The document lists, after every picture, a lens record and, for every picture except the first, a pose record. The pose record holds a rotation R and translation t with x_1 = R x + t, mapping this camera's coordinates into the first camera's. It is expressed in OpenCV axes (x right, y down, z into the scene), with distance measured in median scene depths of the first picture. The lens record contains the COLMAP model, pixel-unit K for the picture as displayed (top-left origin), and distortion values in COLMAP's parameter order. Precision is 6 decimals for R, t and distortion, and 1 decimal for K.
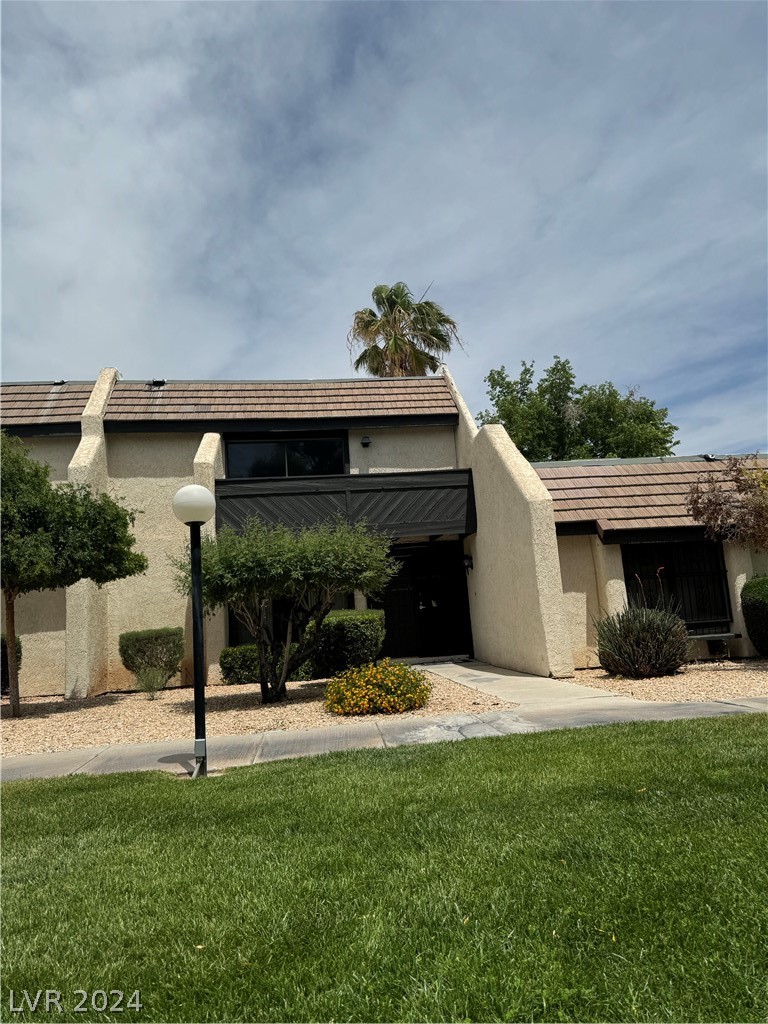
lens RADIAL K [[720.8, 0, 387.2], [0, 720.8, 504.6], [0, 0, 1]] dist [0.068150, -0.089965]
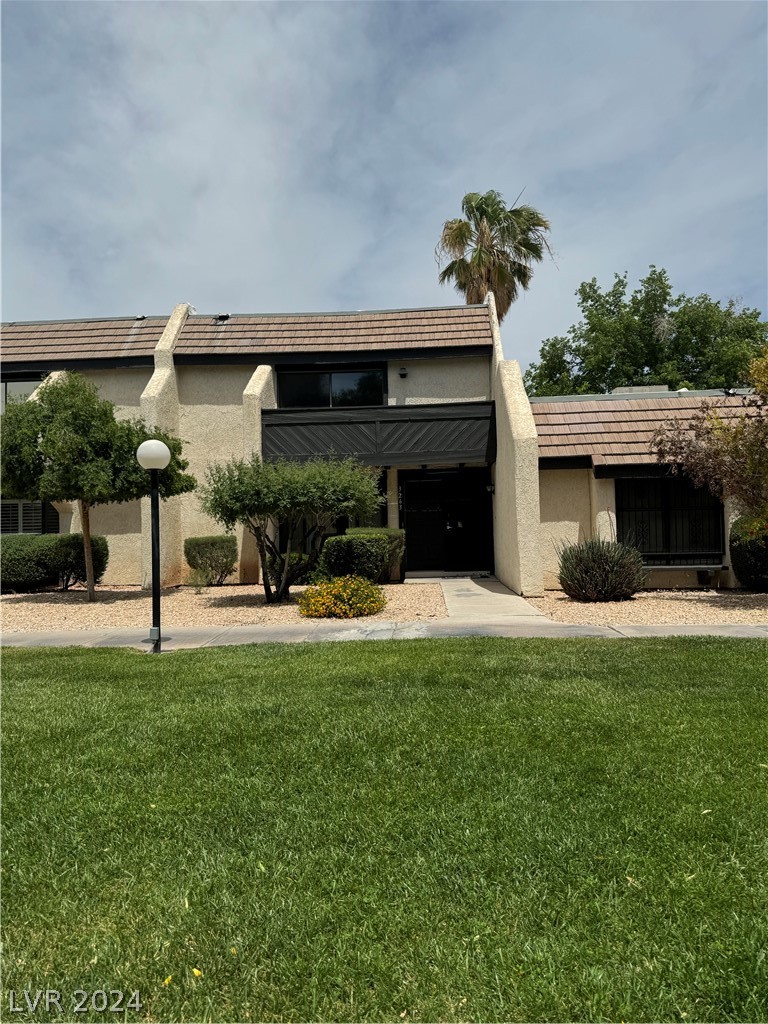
lens RADIAL K [[720.8, 0, 385.6], [0, 720.8, 519.0], [0, 0, 1]] dist [0.068150, -0.089965]
pose [[0.982676, 0.040390, -0.180876, 0.158987], [-0.012445, 0.988142, 0.153038, -0.038581], [0.184912, -0.148136, 0.971526, -0.090699]]
